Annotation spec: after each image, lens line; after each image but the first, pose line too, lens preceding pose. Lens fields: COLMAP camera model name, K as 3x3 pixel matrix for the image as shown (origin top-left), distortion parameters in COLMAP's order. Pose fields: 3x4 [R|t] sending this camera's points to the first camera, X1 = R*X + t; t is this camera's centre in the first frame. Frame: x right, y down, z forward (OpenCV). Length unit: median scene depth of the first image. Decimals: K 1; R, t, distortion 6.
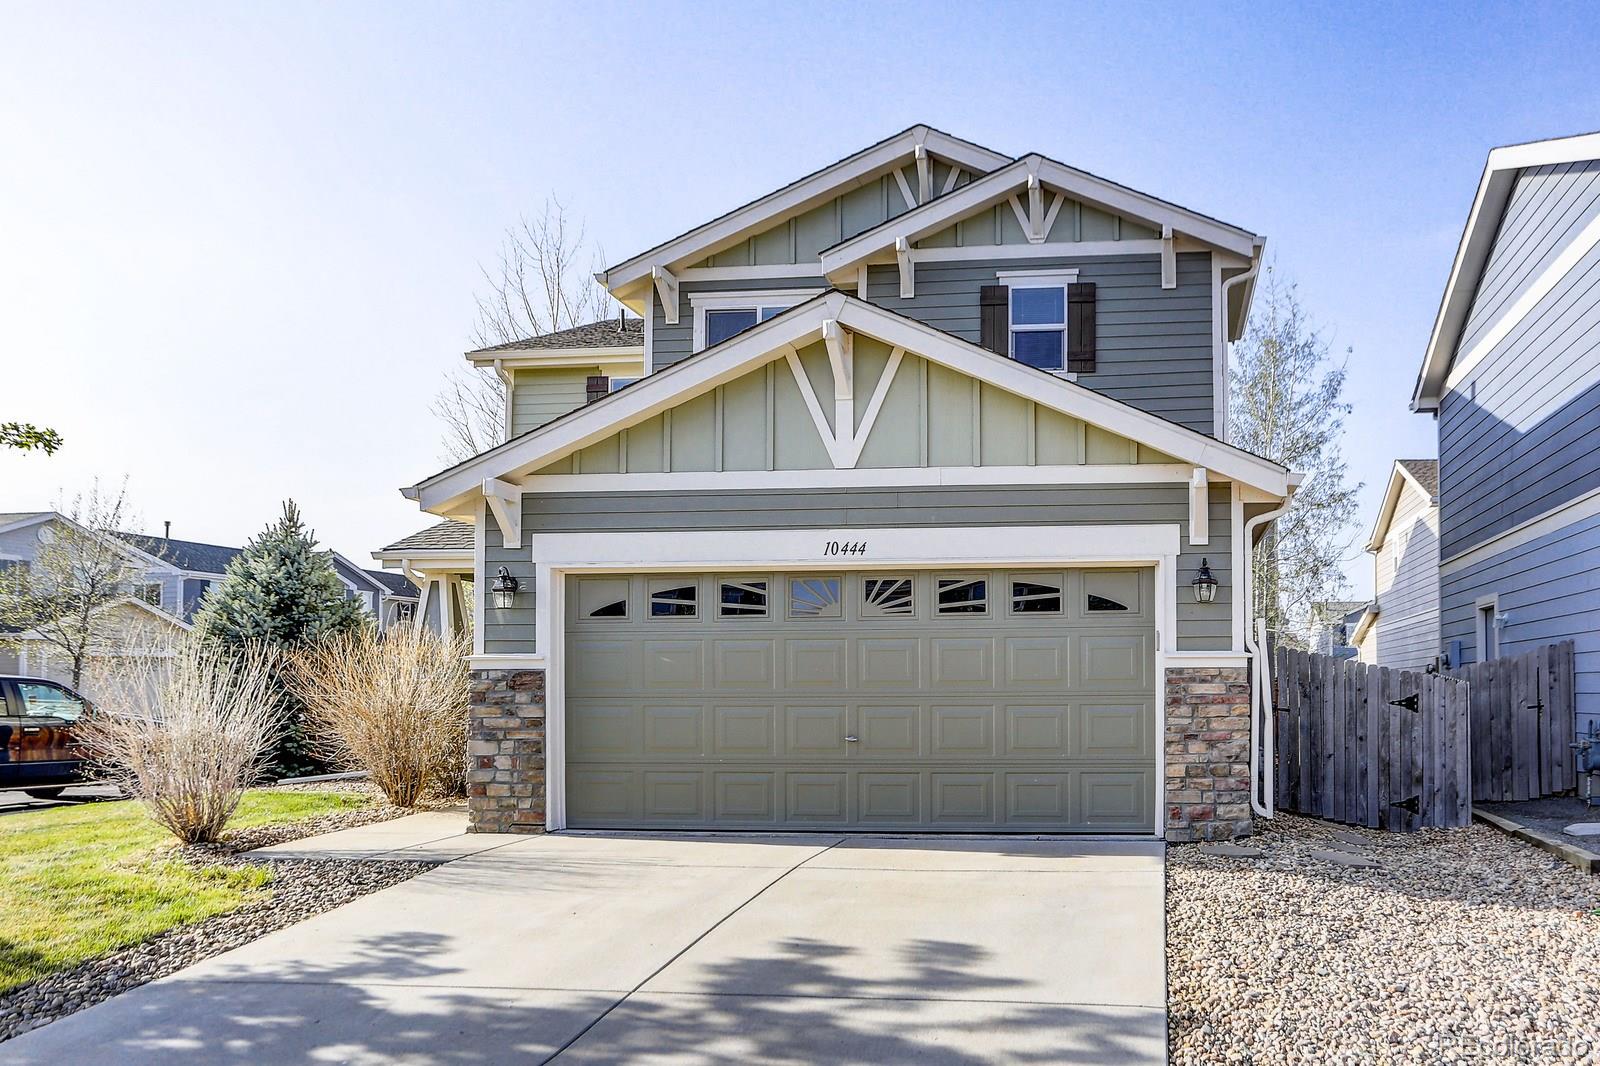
lens RADIAL K [[1140.1, 0, 800.0], [0, 1140.1, 533.0], [0, 0, 1]] dist [-0.036537, 0.047692]
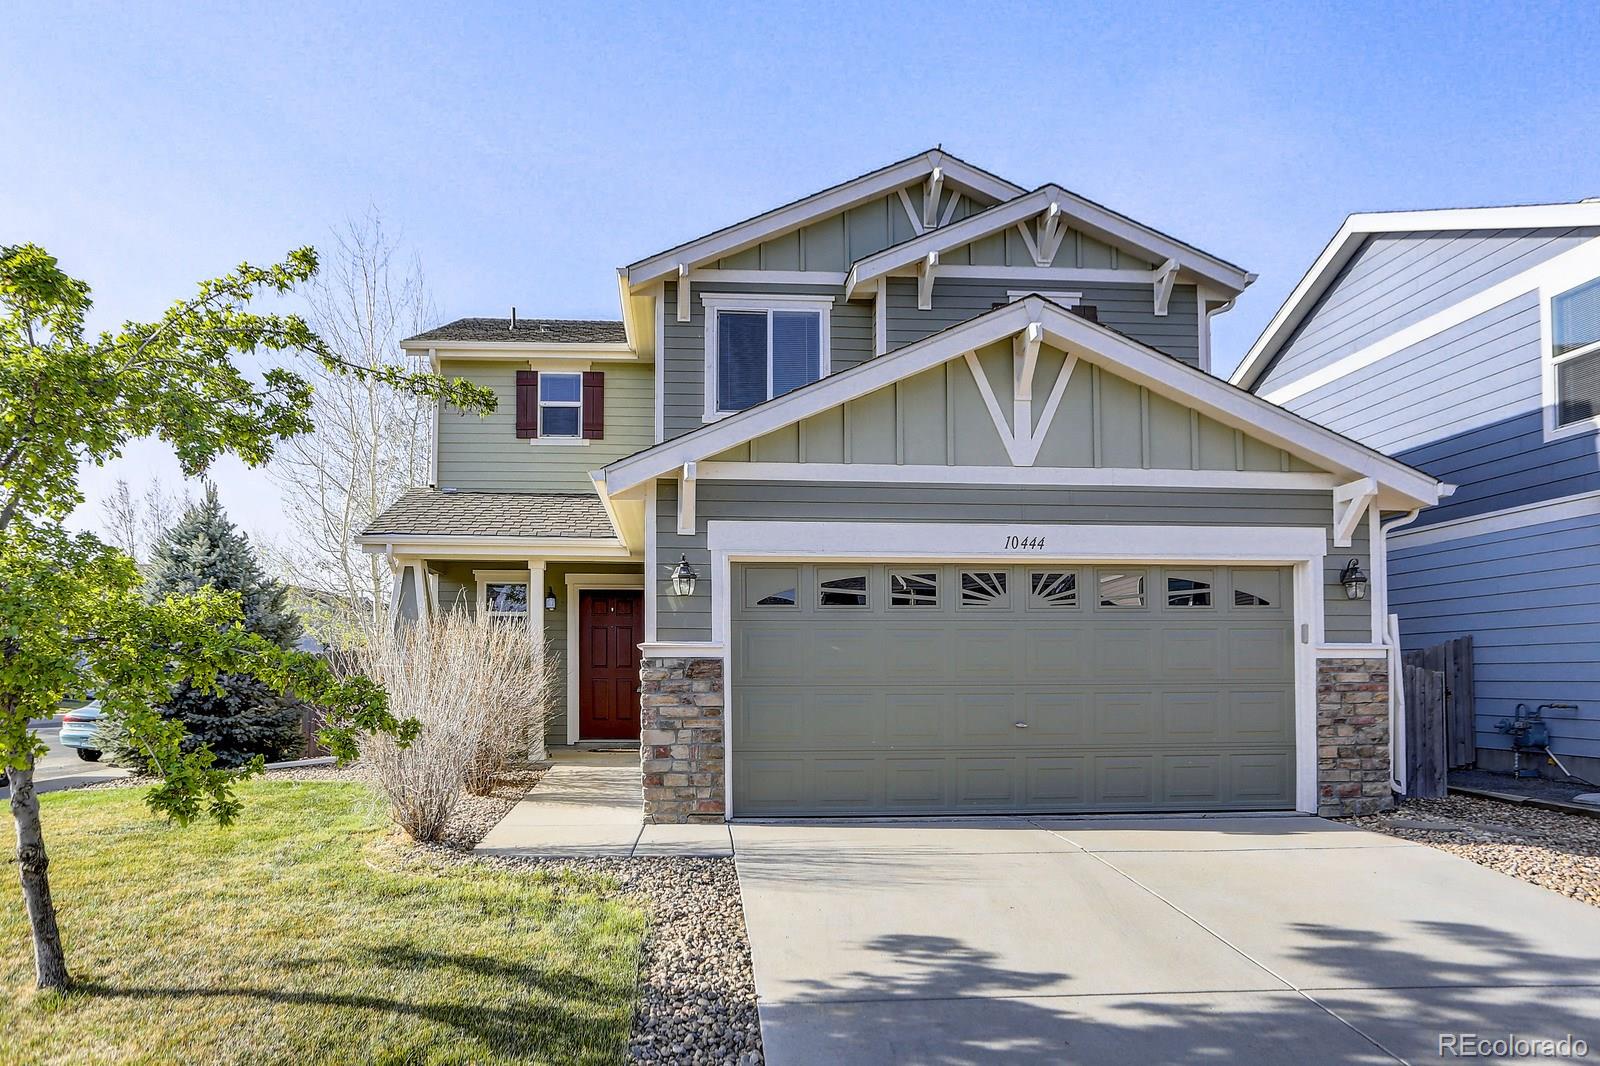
lens RADIAL K [[1057.0, 0, 800.0], [0, 1057.0, 533.0], [0, 0, 1]] dist [-0.040281, 0.042978]
pose [[0.985191, 0.024790, 0.169657, -0.319861], [-0.025005, 0.999687, -0.000868, 0.010370], [-0.169625, -0.003387, 0.985503, 0.081565]]
